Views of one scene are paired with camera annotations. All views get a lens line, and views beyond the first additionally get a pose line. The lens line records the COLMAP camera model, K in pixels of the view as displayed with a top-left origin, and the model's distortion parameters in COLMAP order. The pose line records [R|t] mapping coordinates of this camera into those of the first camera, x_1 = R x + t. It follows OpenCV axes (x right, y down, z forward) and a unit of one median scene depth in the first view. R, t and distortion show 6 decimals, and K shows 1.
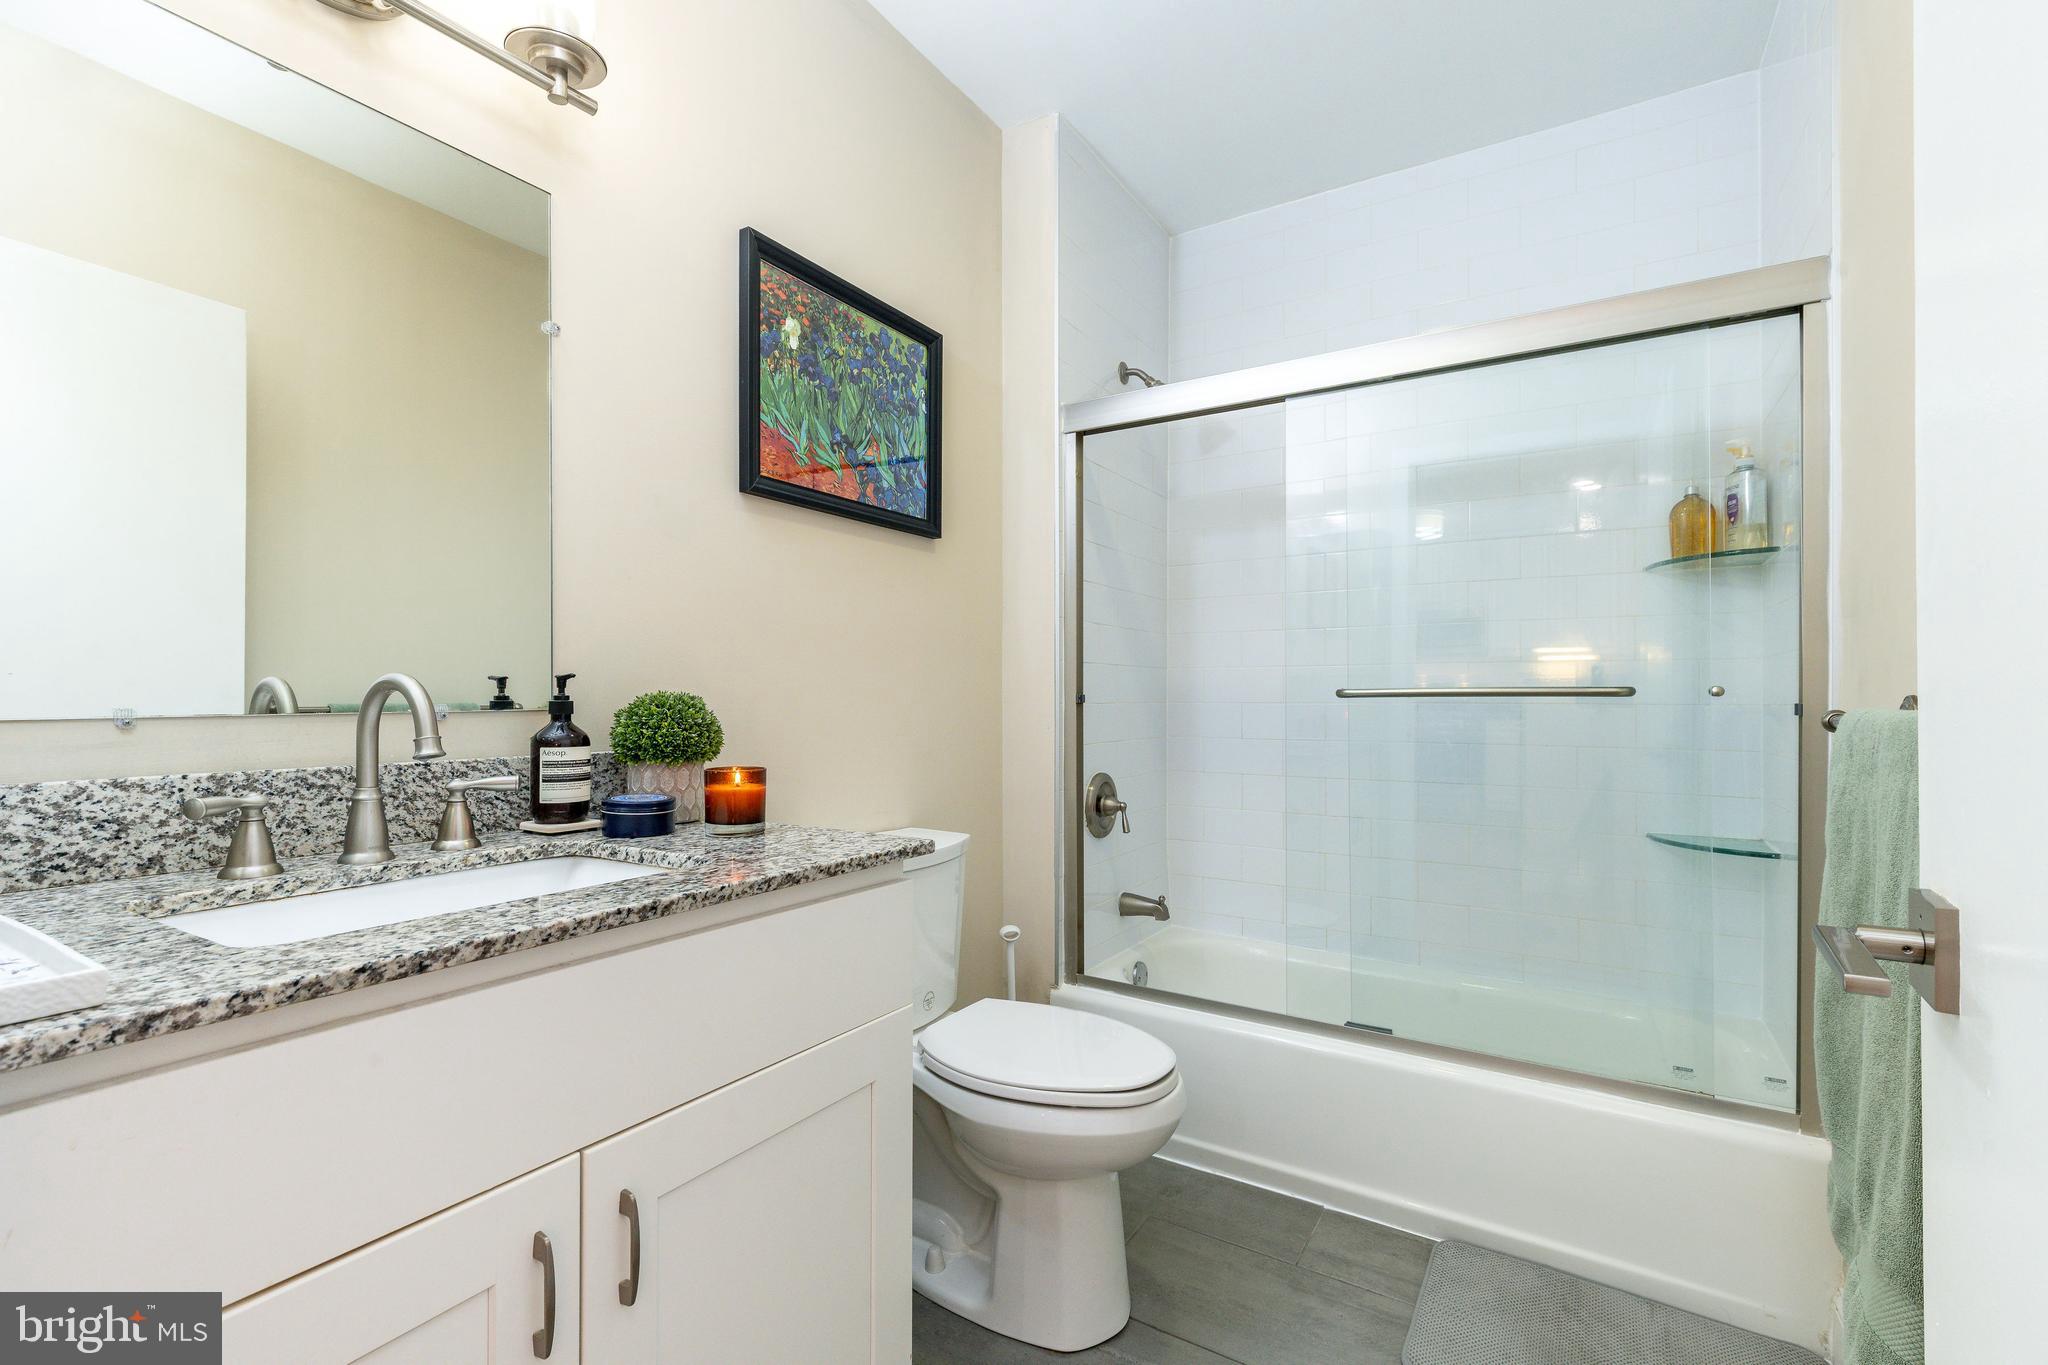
lens RADIAL K [[926.9, 0, 1011.9], [0, 926.9, 694.8], [0, 0, 1]] dist [0.005857, -0.001731]
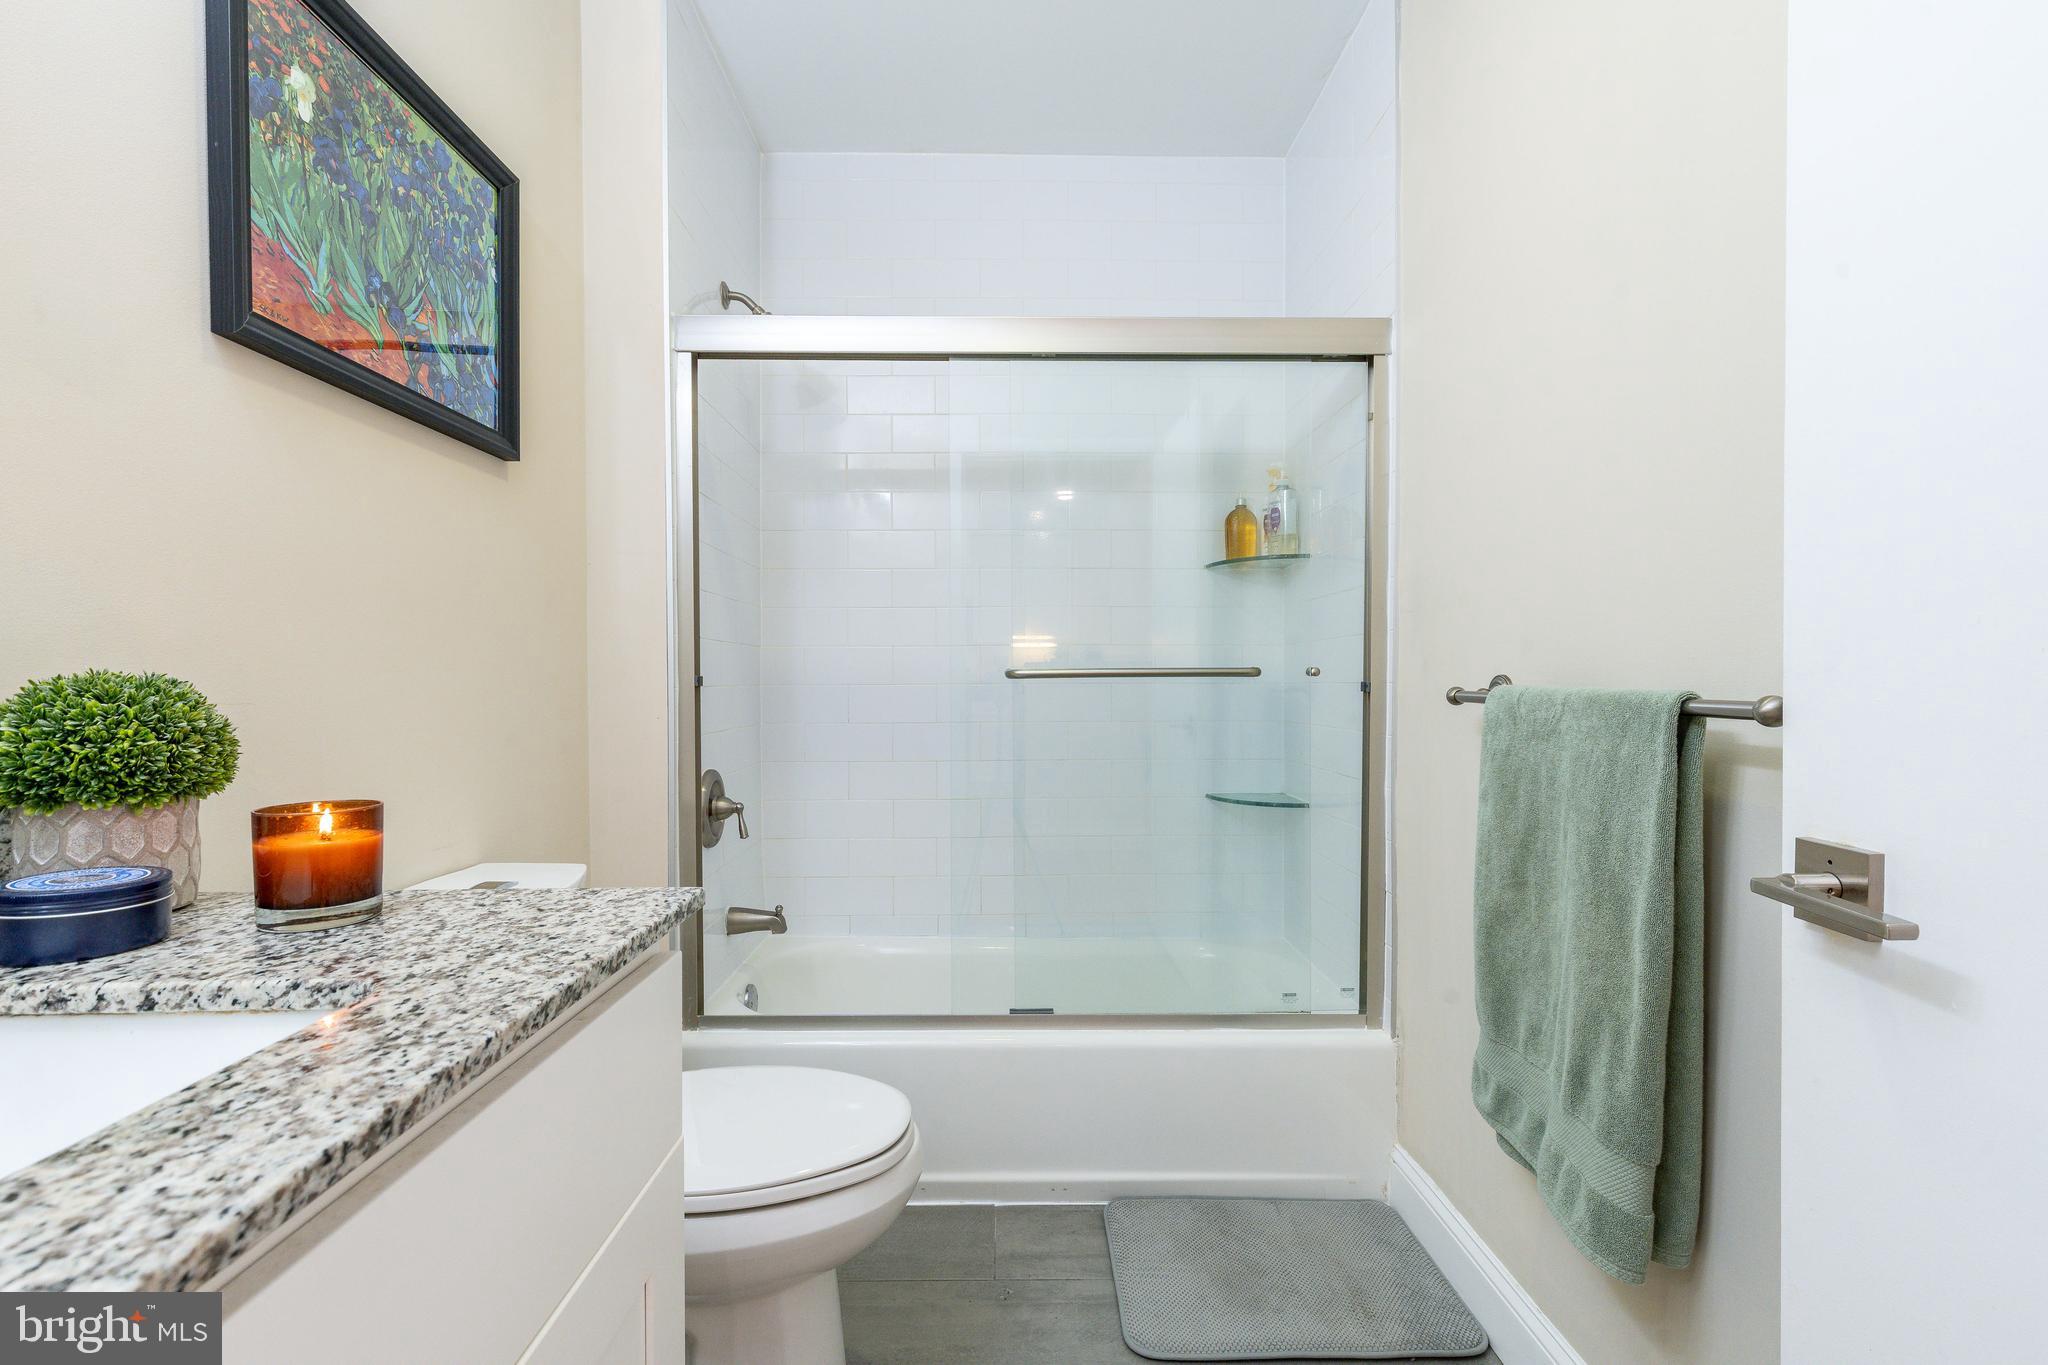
lens RADIAL K [[926.9, 0, 1031.9], [0, 926.9, 692.4], [0, 0, 1]] dist [0.005857, -0.001731]
pose [[0.830071, -0.012332, 0.557522, -0.172697], [0.002425, 0.999826, 0.018505, -0.000115], [-0.557653, -0.014009, 0.829956, 0.193526]]
